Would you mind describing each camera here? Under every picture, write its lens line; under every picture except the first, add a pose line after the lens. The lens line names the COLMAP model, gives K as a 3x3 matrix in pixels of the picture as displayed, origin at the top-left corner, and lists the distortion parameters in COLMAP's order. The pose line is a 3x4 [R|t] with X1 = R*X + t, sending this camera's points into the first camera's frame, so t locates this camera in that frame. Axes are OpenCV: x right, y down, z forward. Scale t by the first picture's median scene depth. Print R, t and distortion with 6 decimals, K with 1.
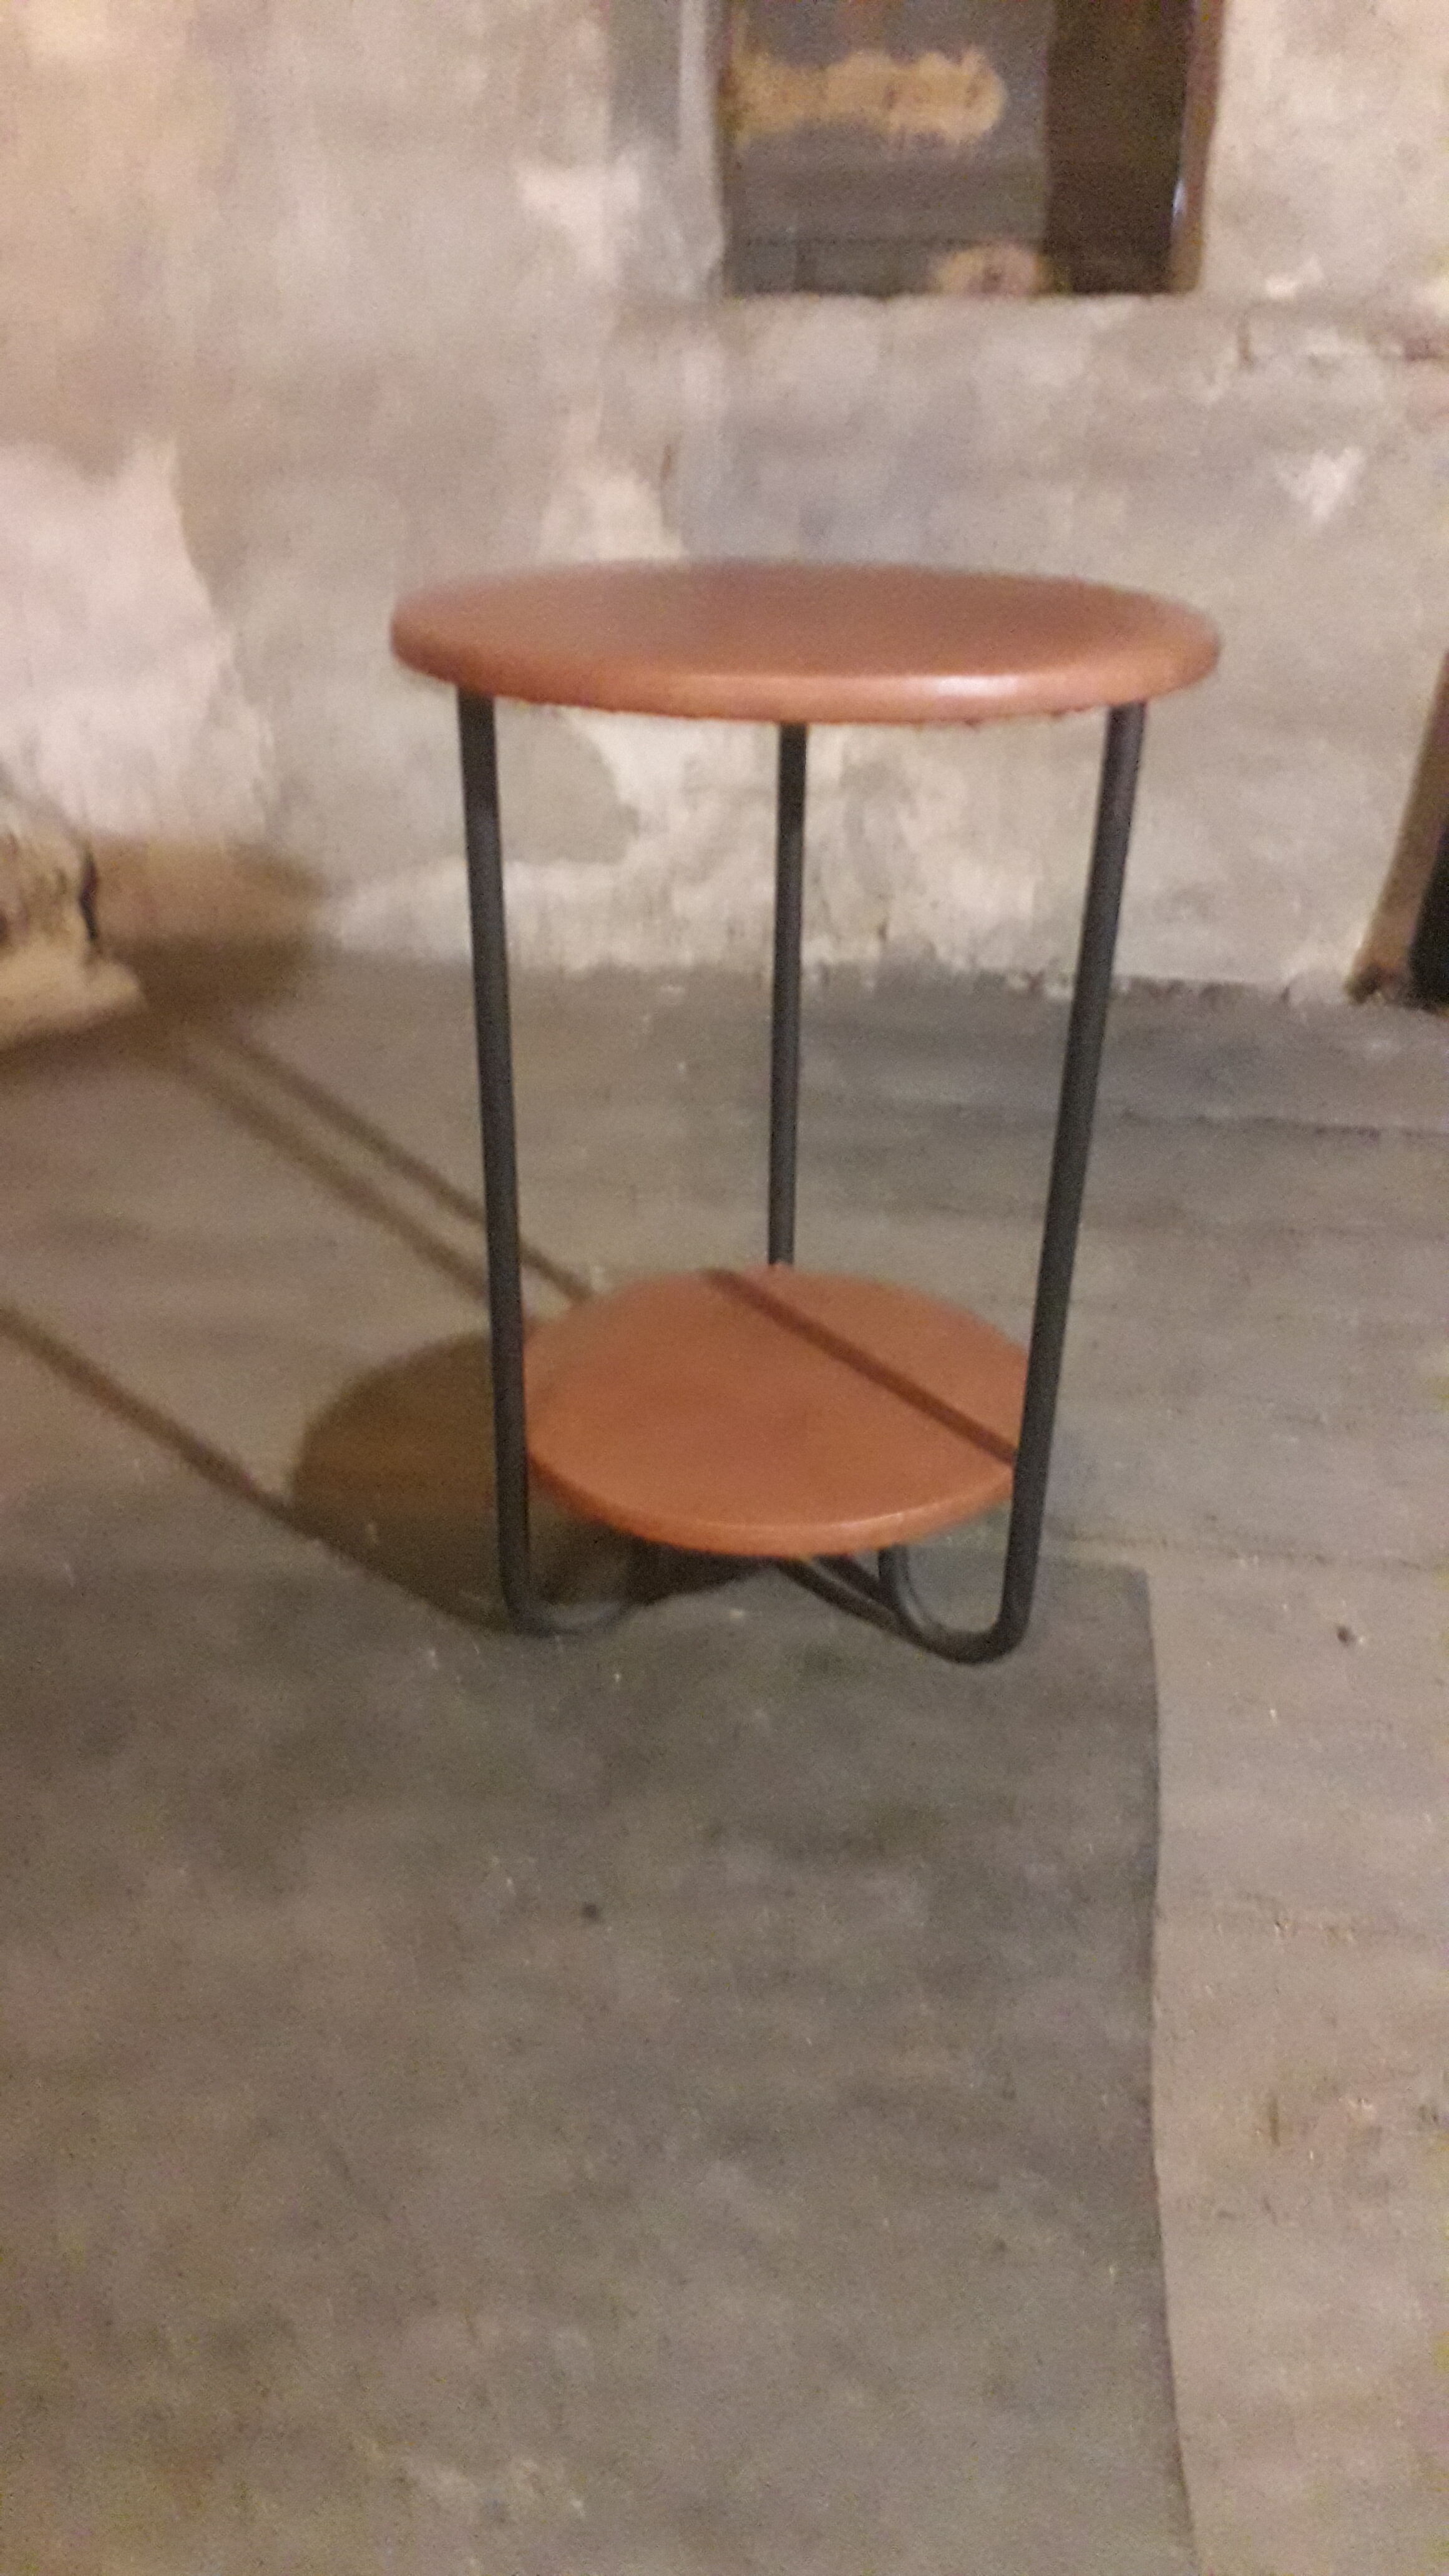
lens RADIAL K [[2056.3, 0, 724.5], [0, 2056.3, 1288.0], [0, 0, 1]] dist [0.117791, -0.202120]
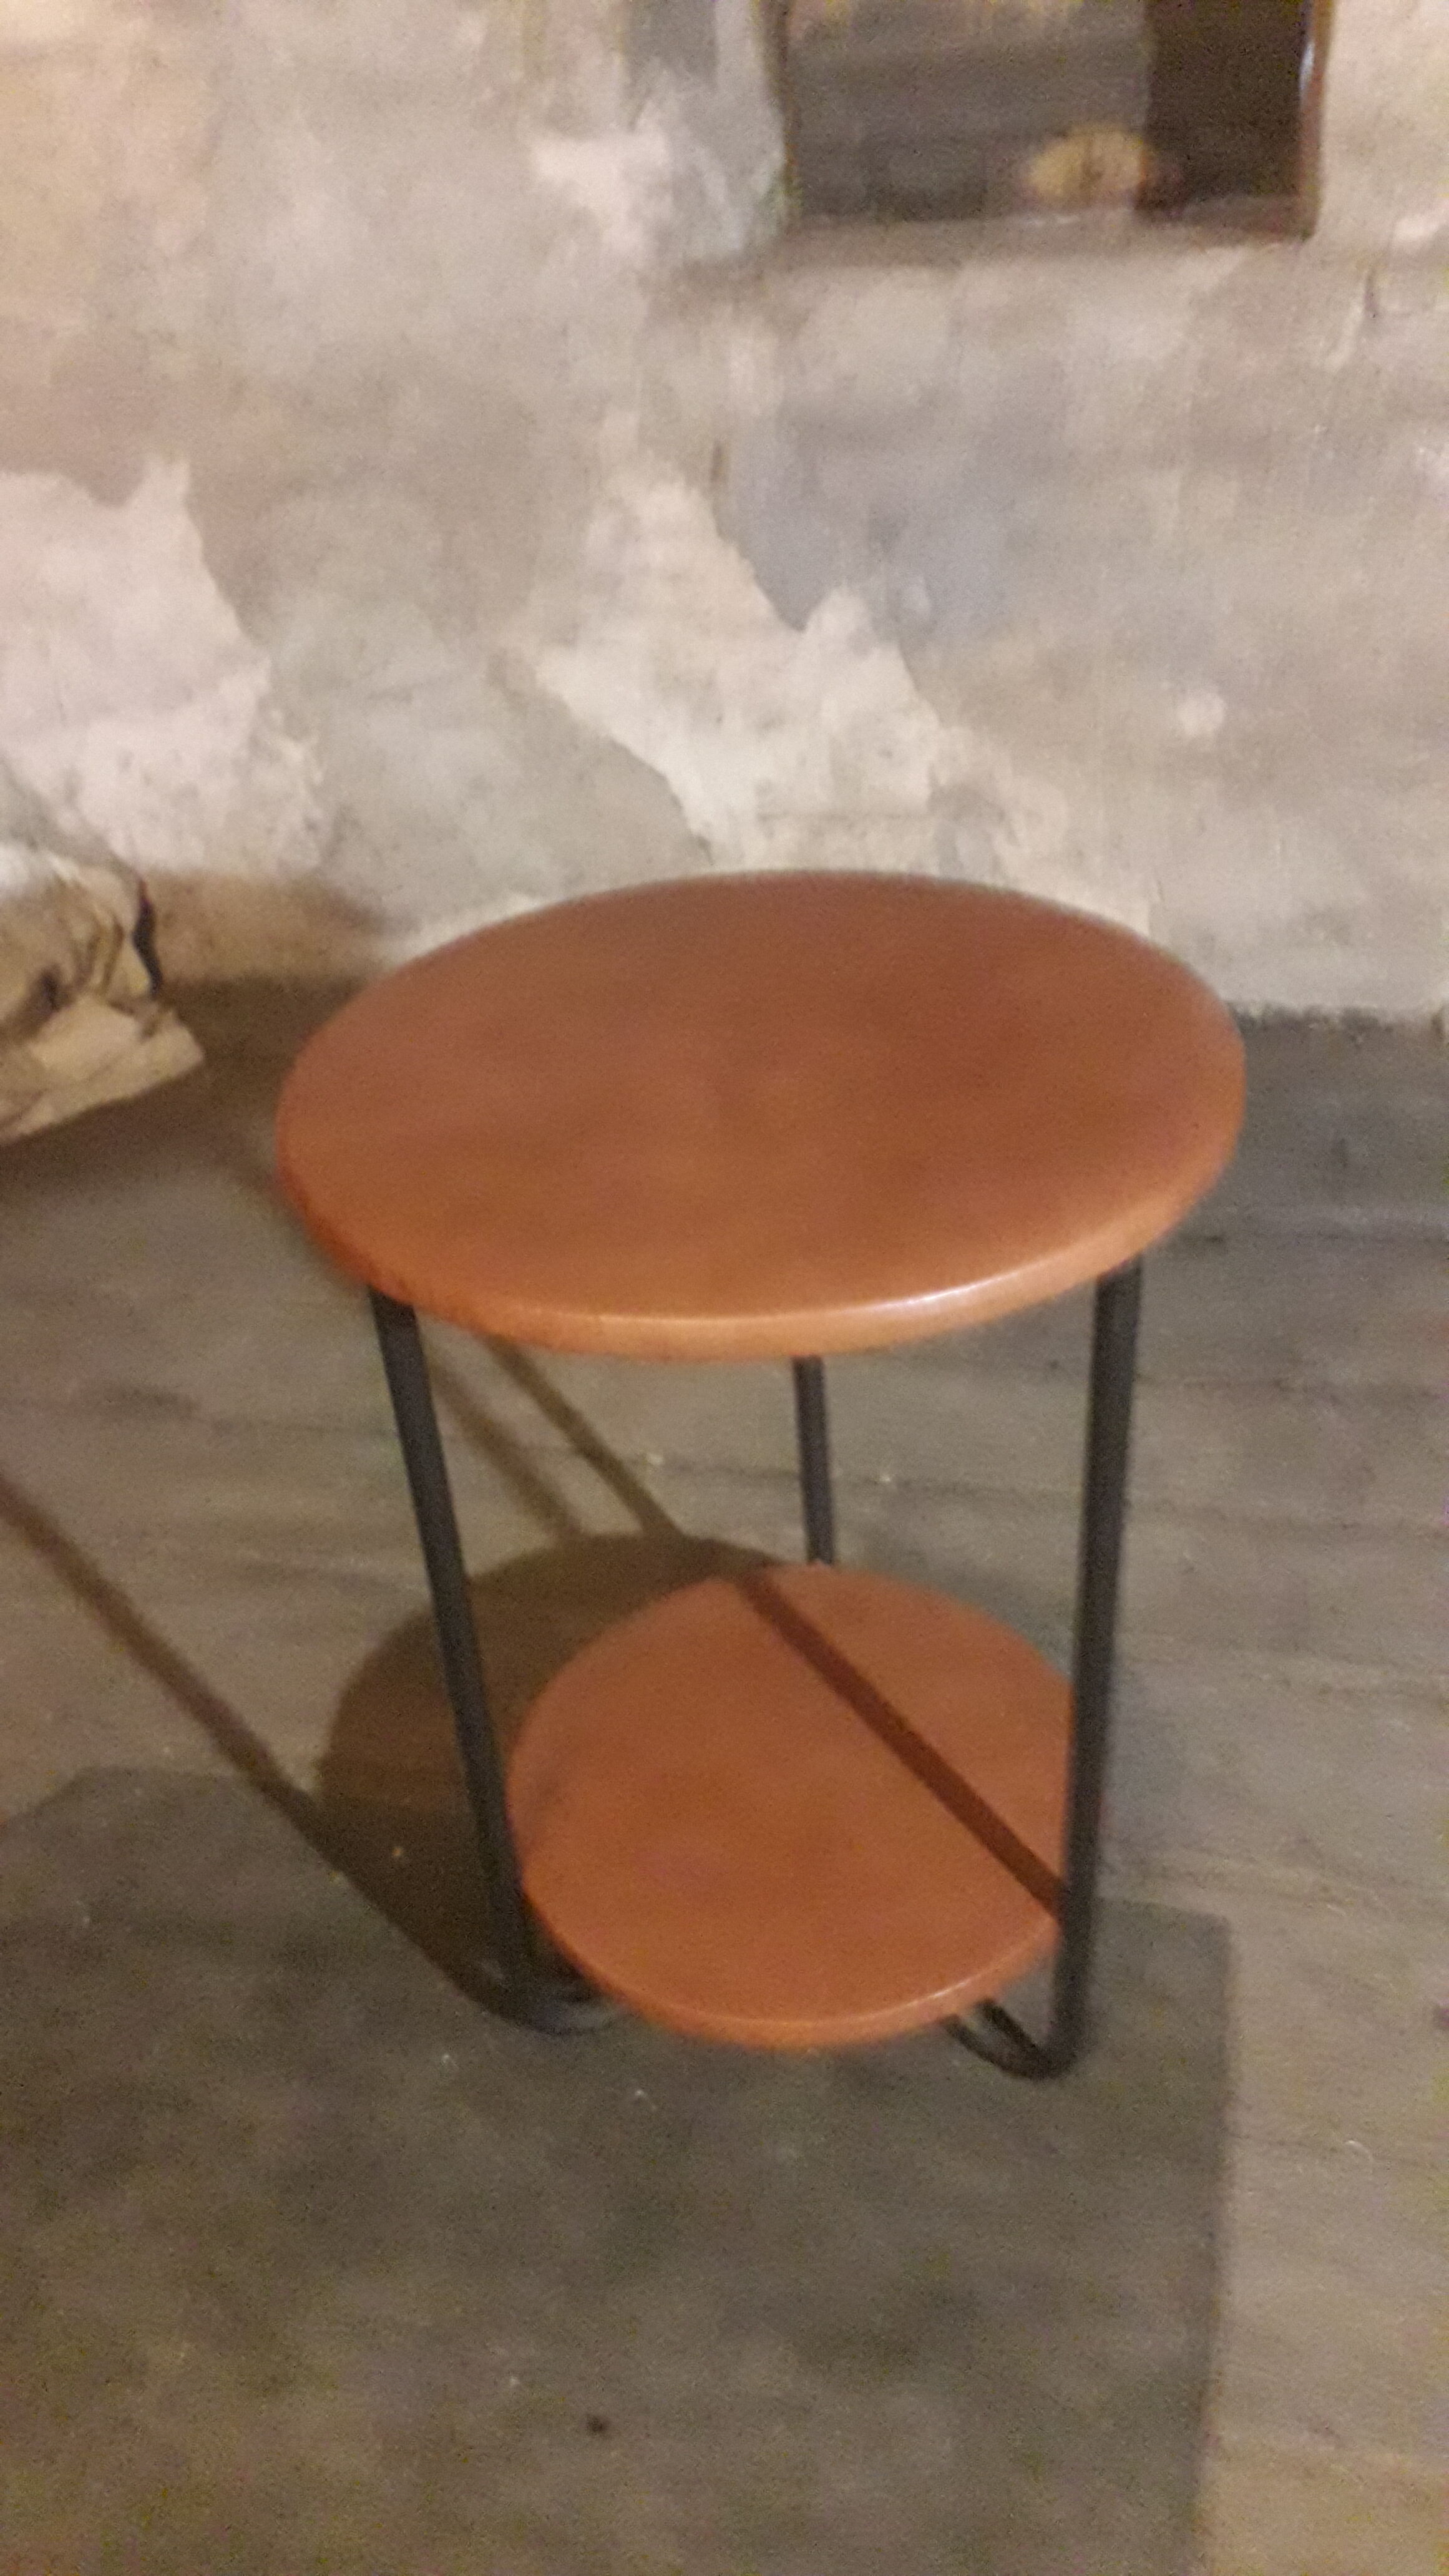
lens RADIAL K [[2108.6, 0, 728.2], [0, 2108.6, 1256.9], [0, 0, 1]] dist [0.138274, -0.219048]
pose [[0.994473, -0.036809, -0.098333, 0.058196], [0.048579, 0.991570, 0.120121, -0.179758], [0.093082, -0.124234, 0.987877, 0.057323]]
